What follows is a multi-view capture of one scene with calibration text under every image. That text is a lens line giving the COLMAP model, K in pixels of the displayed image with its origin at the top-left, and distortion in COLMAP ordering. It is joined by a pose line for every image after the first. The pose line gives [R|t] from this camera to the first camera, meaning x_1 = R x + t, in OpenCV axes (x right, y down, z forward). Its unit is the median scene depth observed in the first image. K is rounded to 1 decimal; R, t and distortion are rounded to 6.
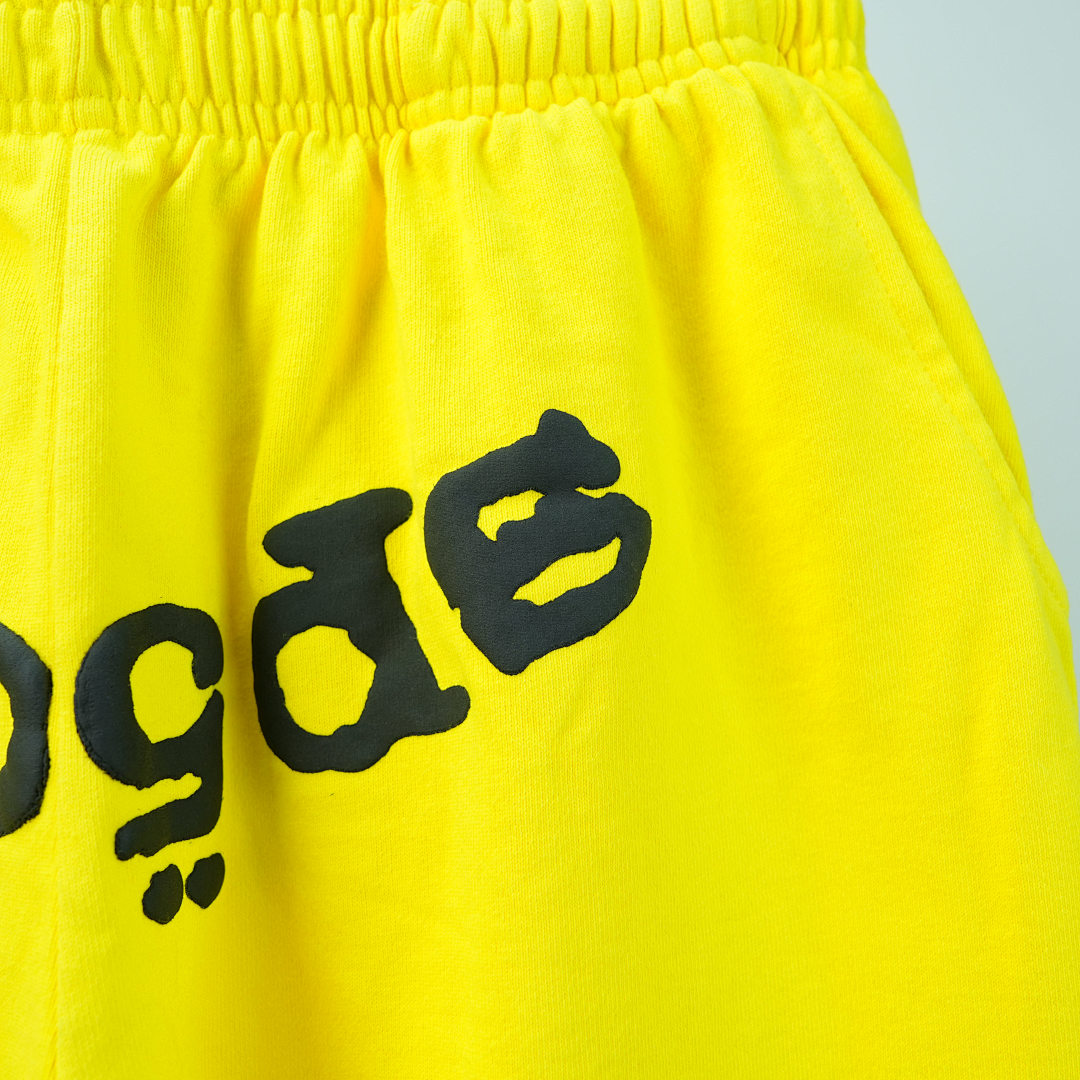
lens RADIAL K [[1099.2, 0, 539.5], [0, 1099.2, 533.1], [0, 0, 1]] dist [-0.012695, 0.011623]
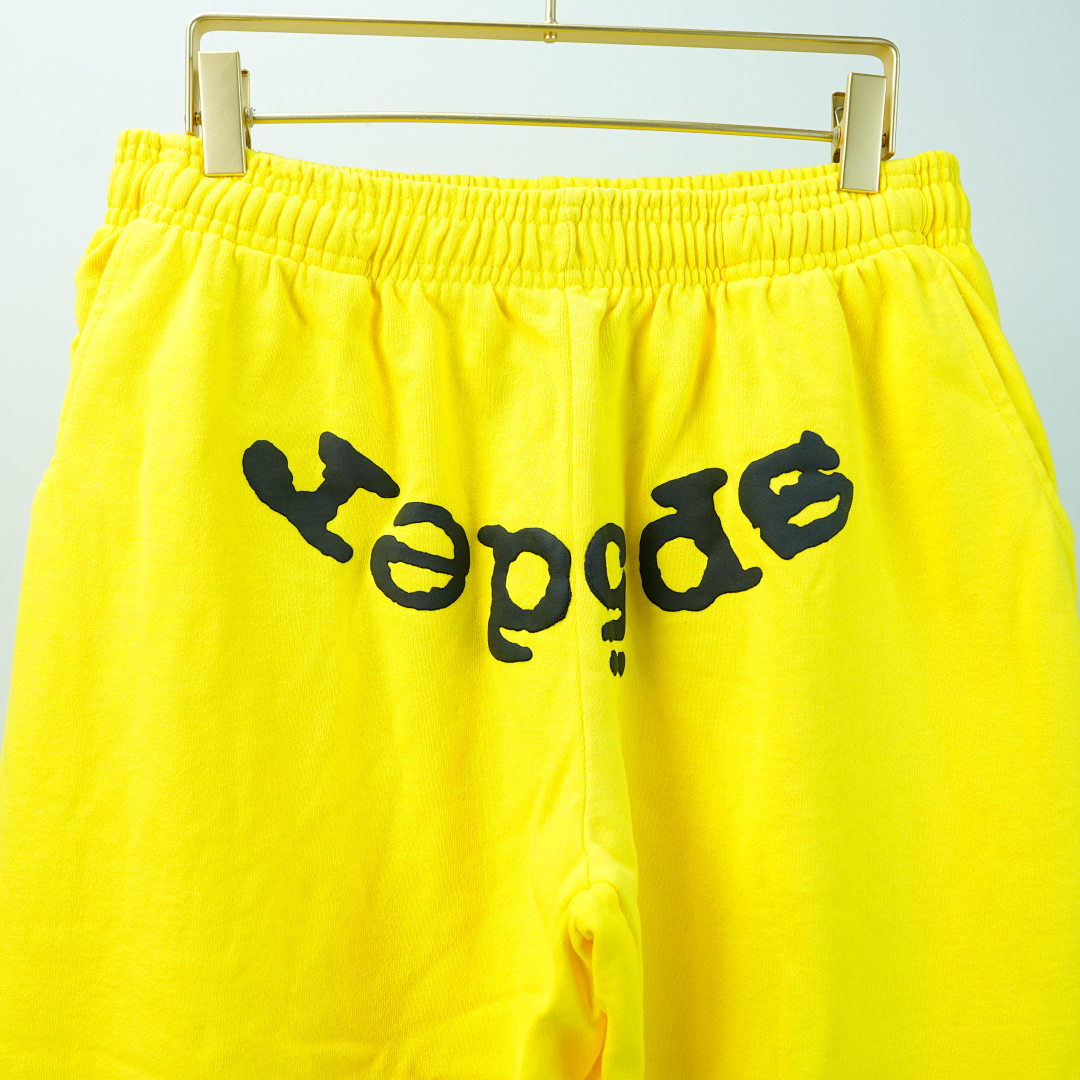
lens RADIAL K [[1099.2, 0, 539.5], [0, 1099.2, 533.1], [0, 0, 1]] dist [-0.012695, 0.011623]
pose [[0.997192, 0.022144, -0.071535, -0.306577], [-0.020866, 0.999610, 0.018562, 0.044977], [0.071918, -0.017017, 0.997265, -0.974983]]
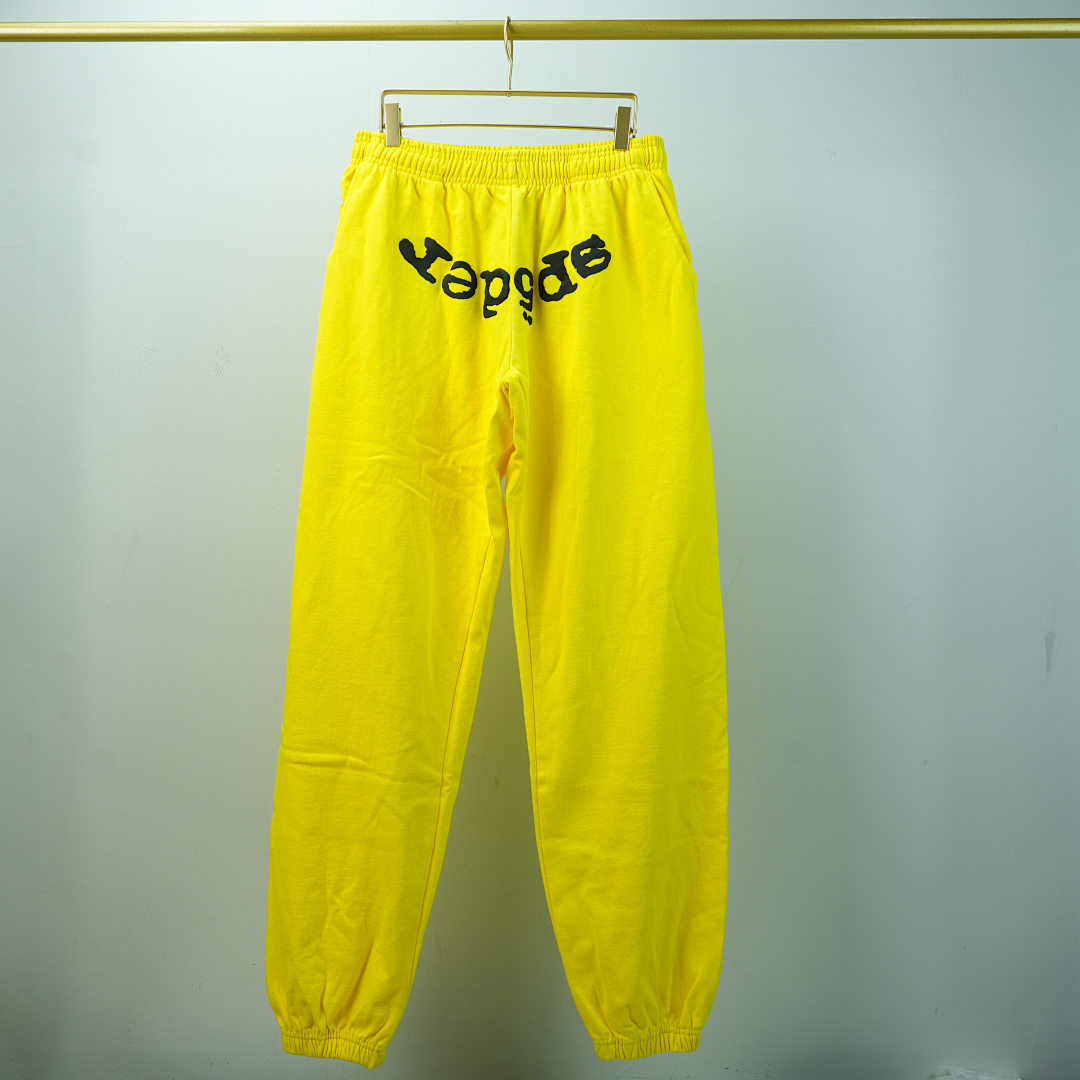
lens RADIAL K [[1097.4, 0, 540.0], [0, 1097.4, 540.0], [0, 0, 1]] dist [-0.015887, 0.021403]
pose [[0.988130, 0.040937, -0.148063, 0.605507], [-0.034311, 0.998304, 0.047031, 1.142490], [0.149737, -0.041393, 0.987859, -4.452416]]
